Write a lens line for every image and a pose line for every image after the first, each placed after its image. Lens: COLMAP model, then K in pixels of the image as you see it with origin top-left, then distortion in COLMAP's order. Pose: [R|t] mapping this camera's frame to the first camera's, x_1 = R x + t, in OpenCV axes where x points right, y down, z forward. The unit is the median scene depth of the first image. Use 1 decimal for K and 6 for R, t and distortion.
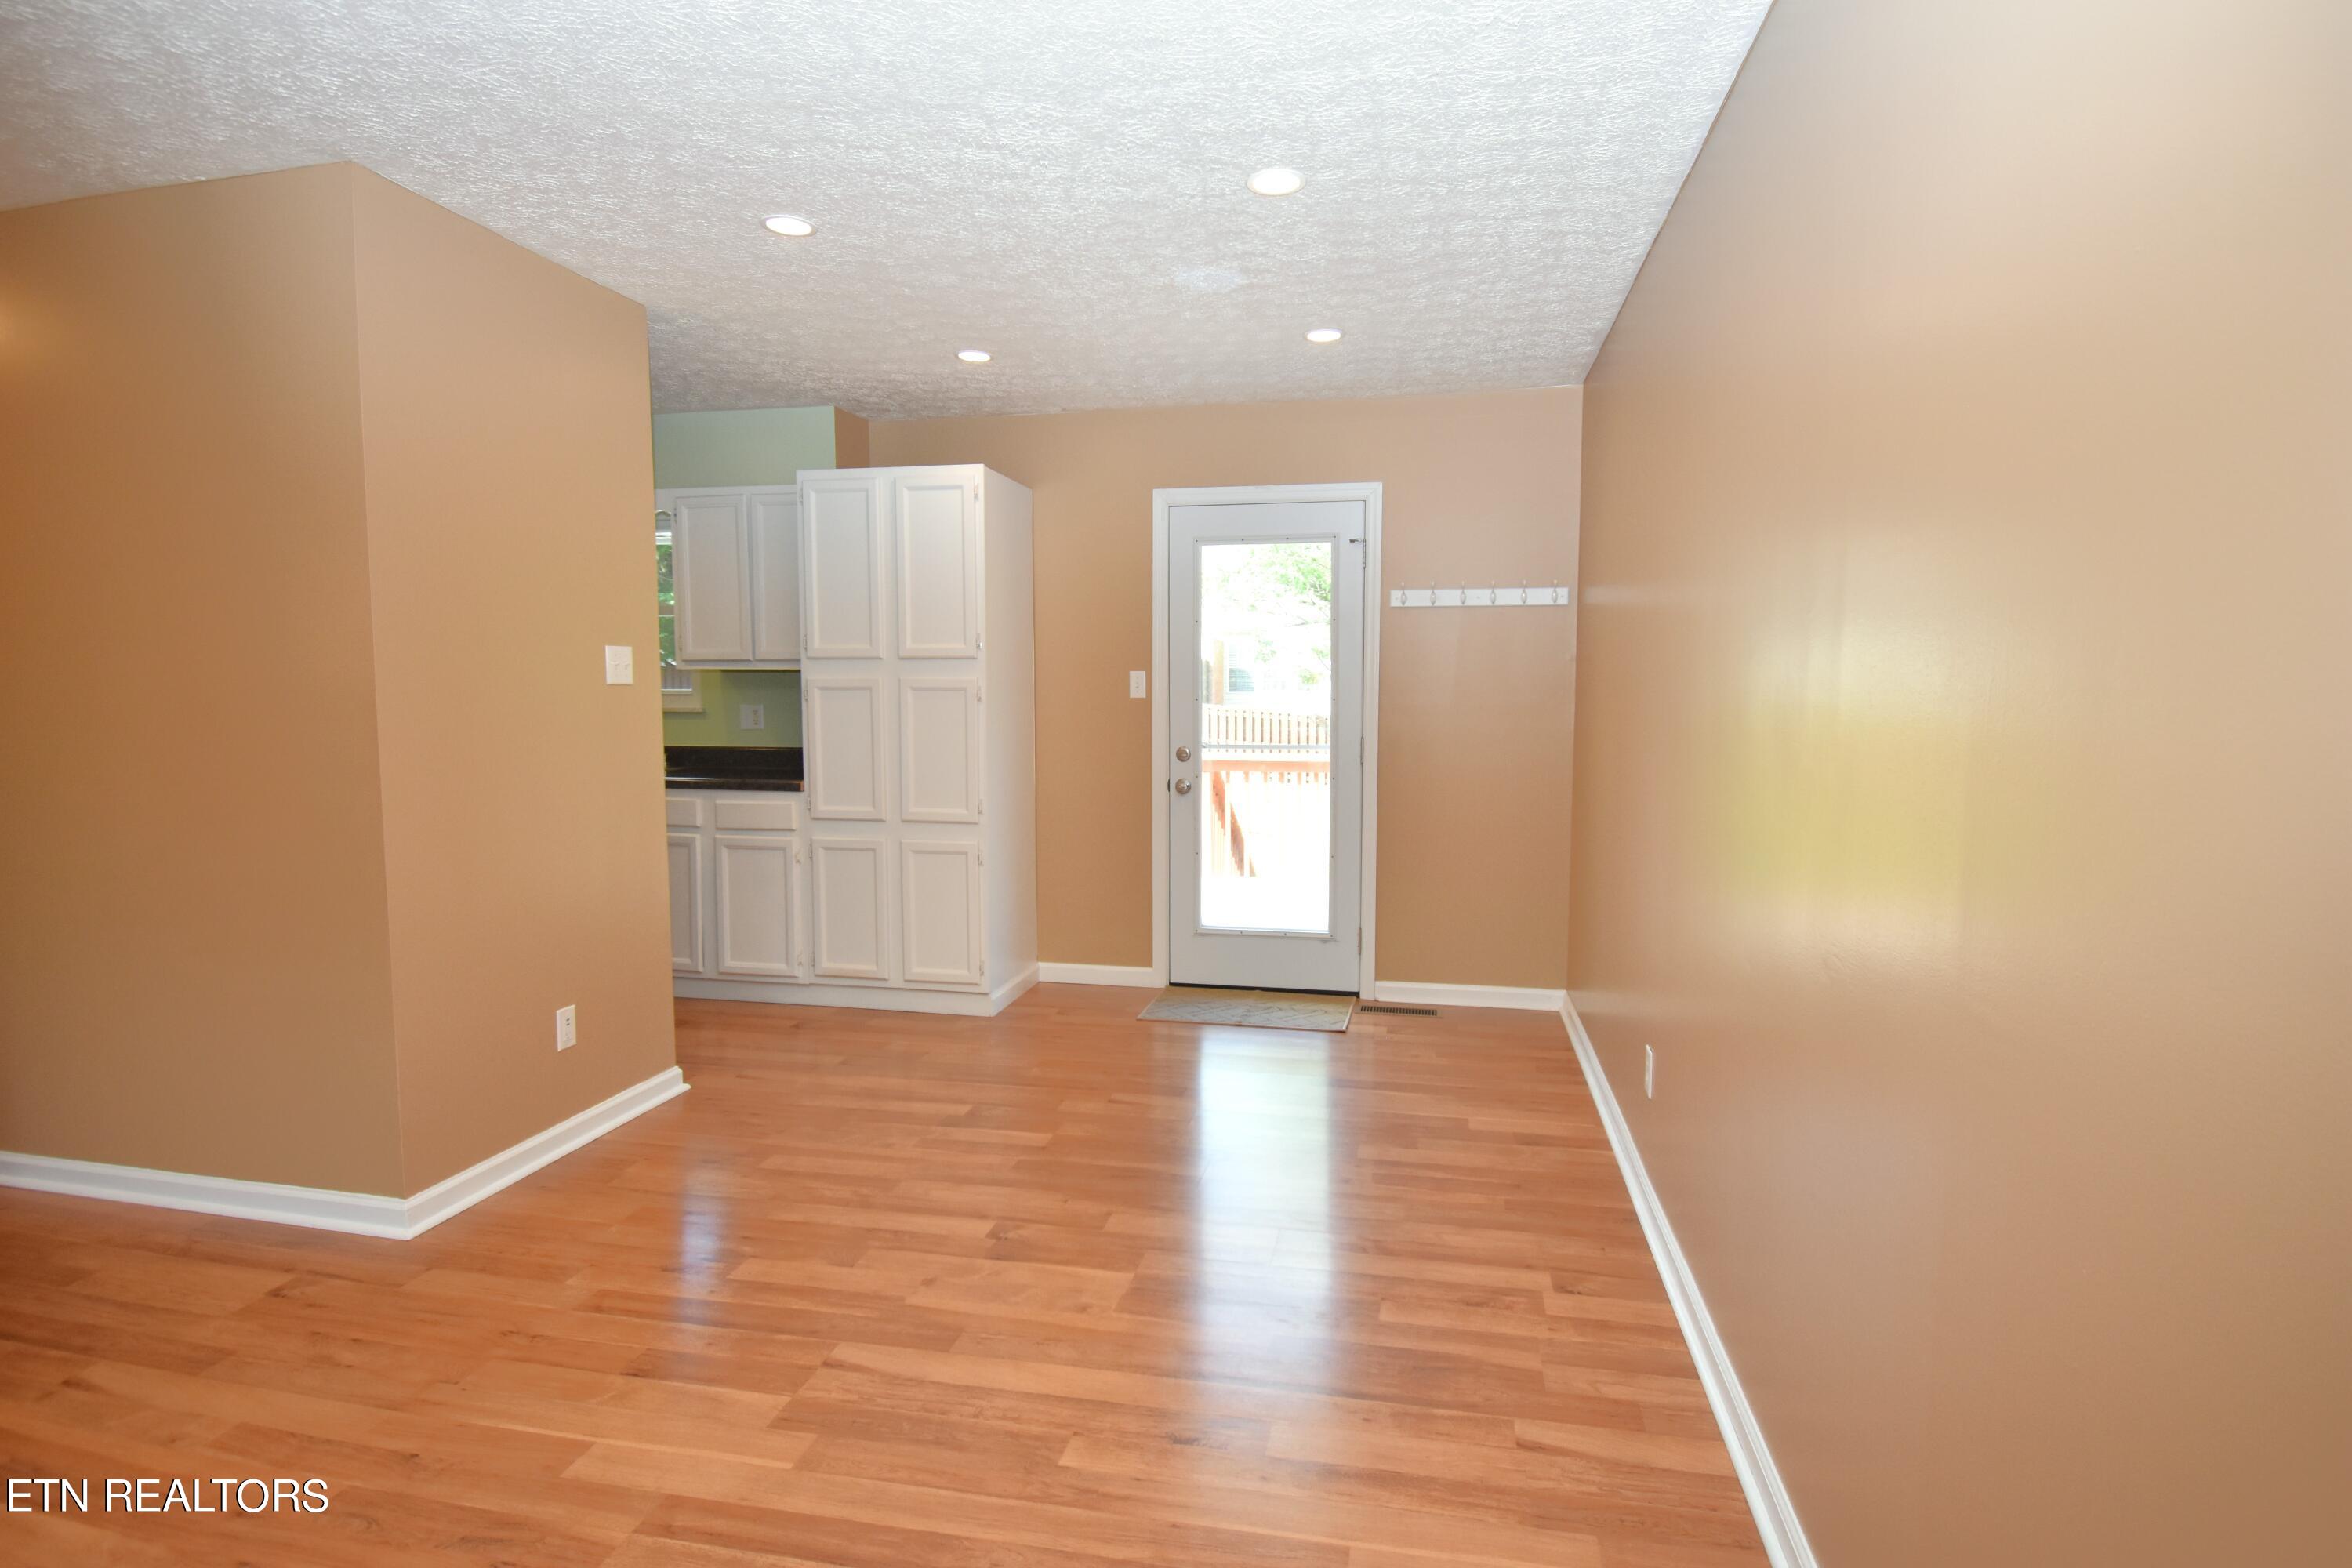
lens RADIAL K [[1204.7, 0, 1182.6], [0, 1204.7, 780.1], [0, 0, 1]] dist [0.023890, -0.033663]
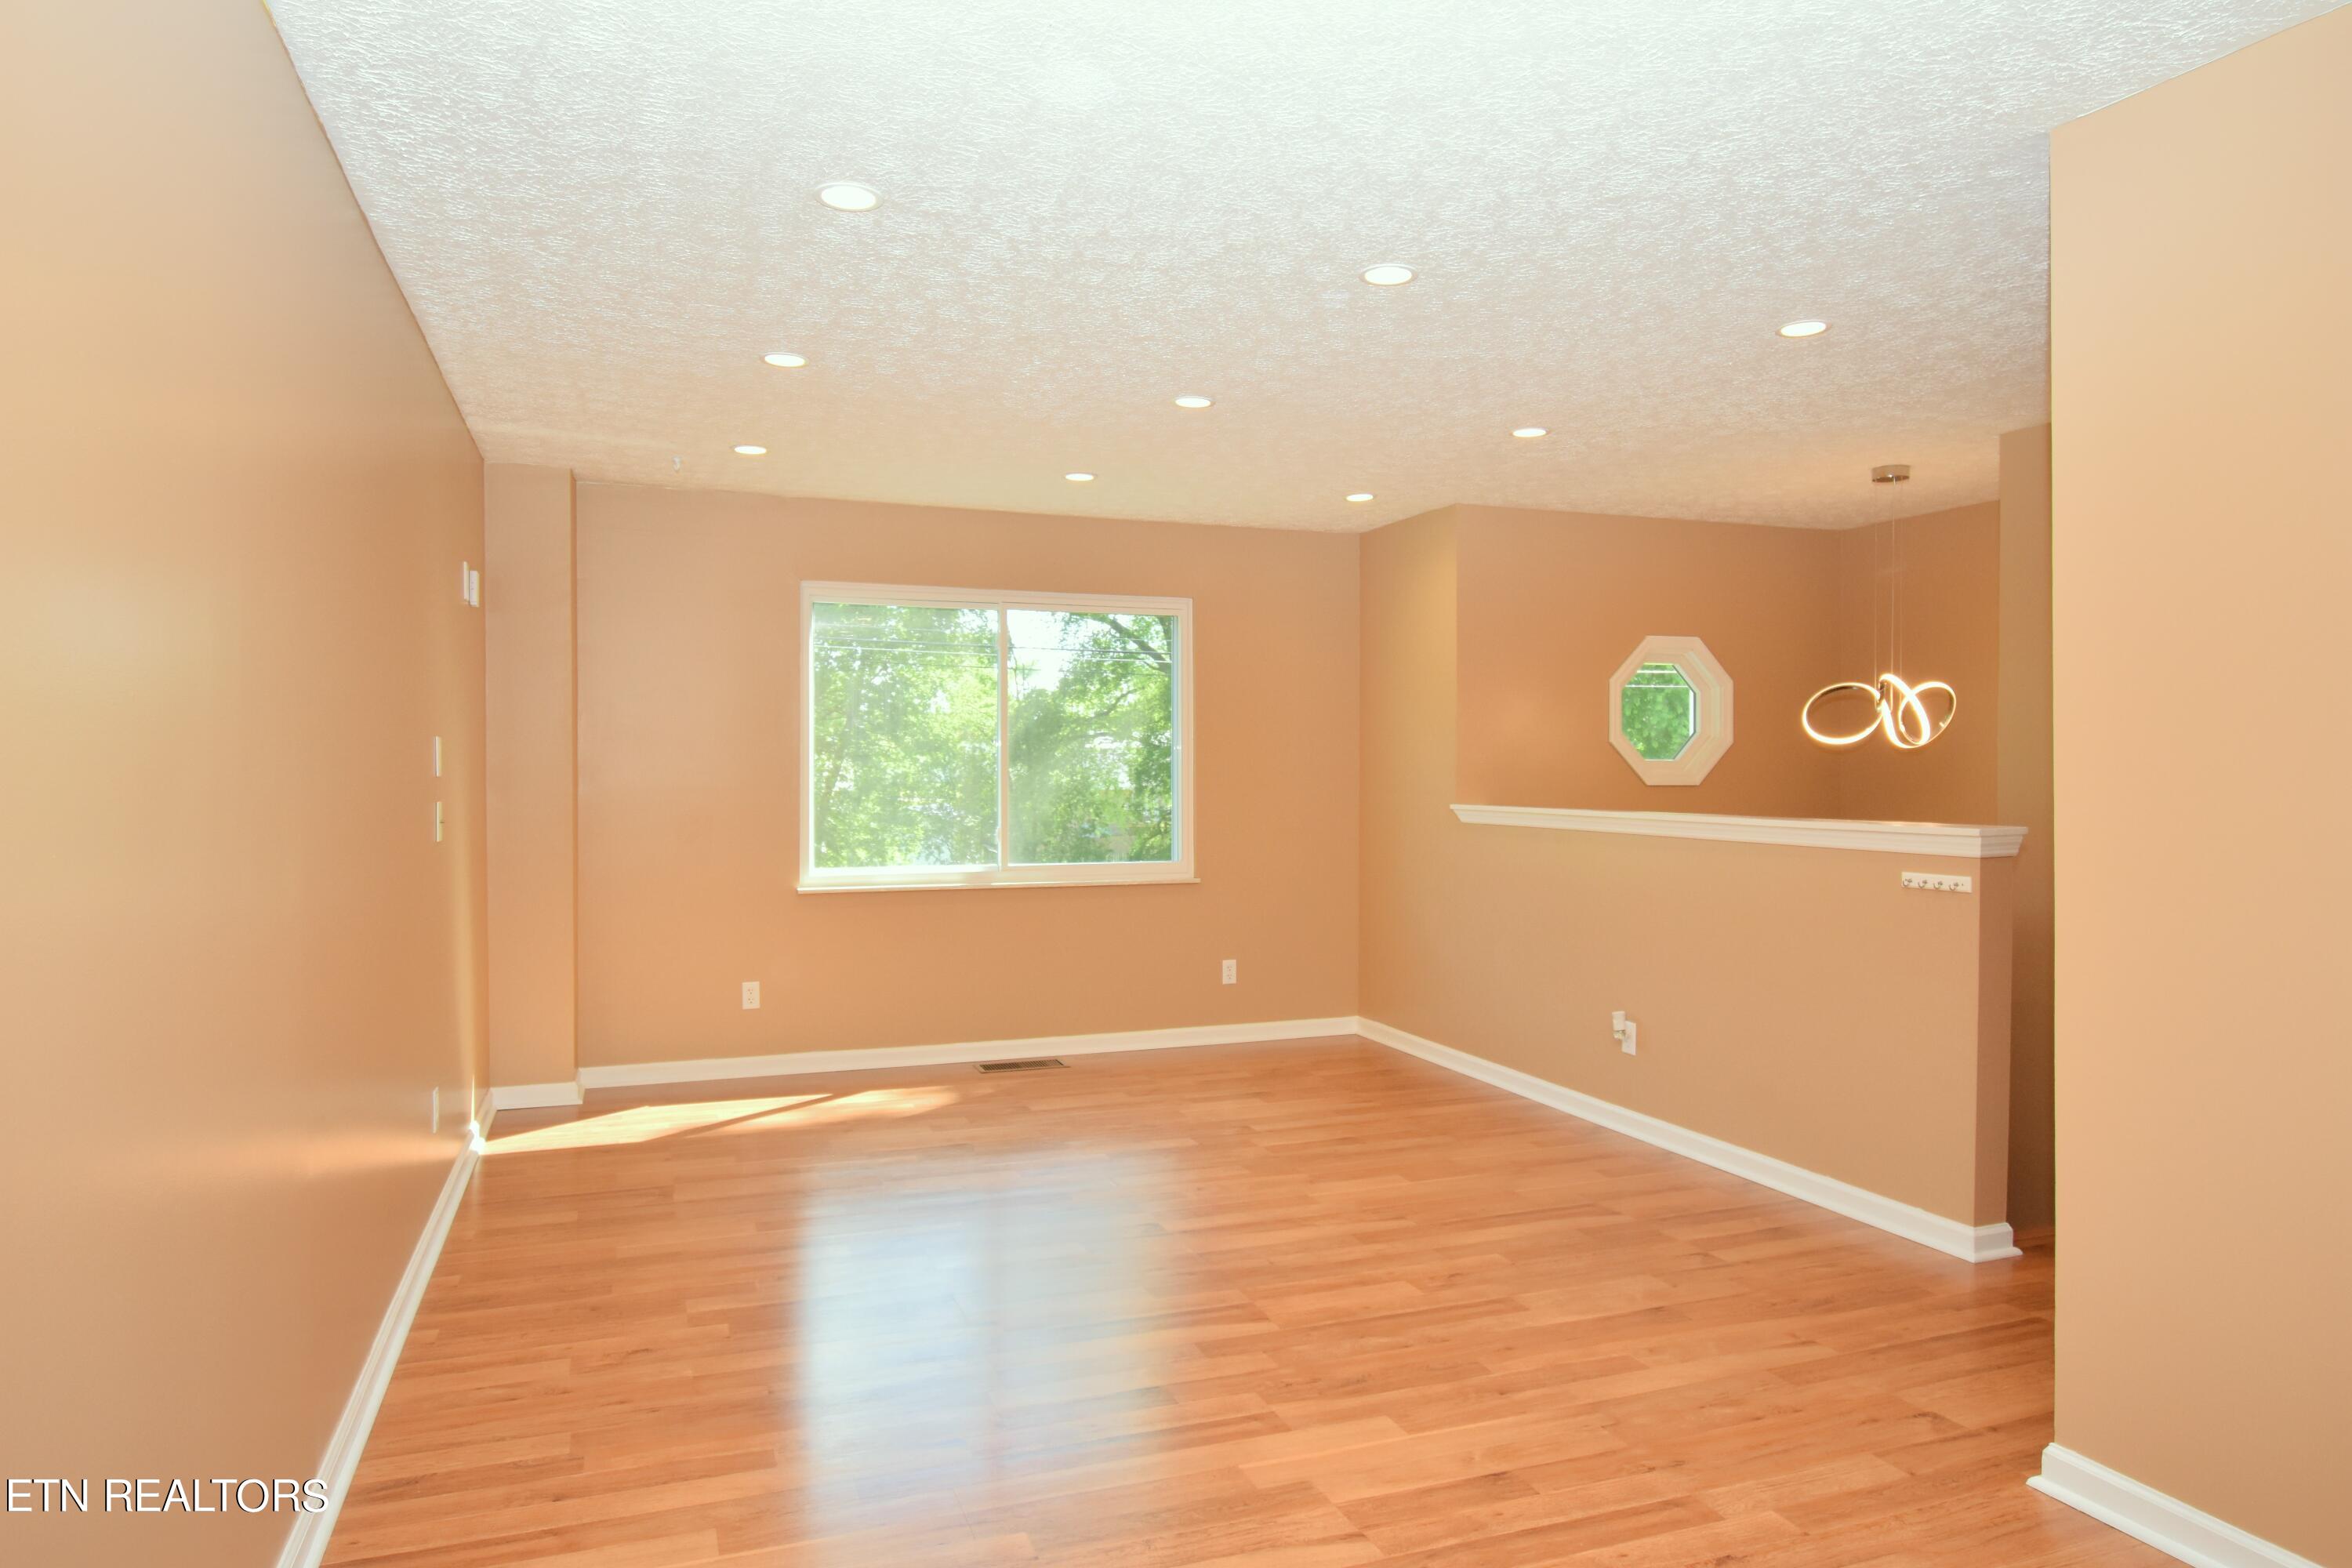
lens RADIAL K [[1468.6, 0, 1176.0], [0, 1468.6, 784.0], [0, 0, 1]] dist [-0.000397, -0.052055]
pose [[-0.847116, -0.001648, -0.531406, 0.188604], [-0.046314, 0.996419, 0.070739, -0.063906], [0.529386, 0.084536, -0.844159, 0.875857]]
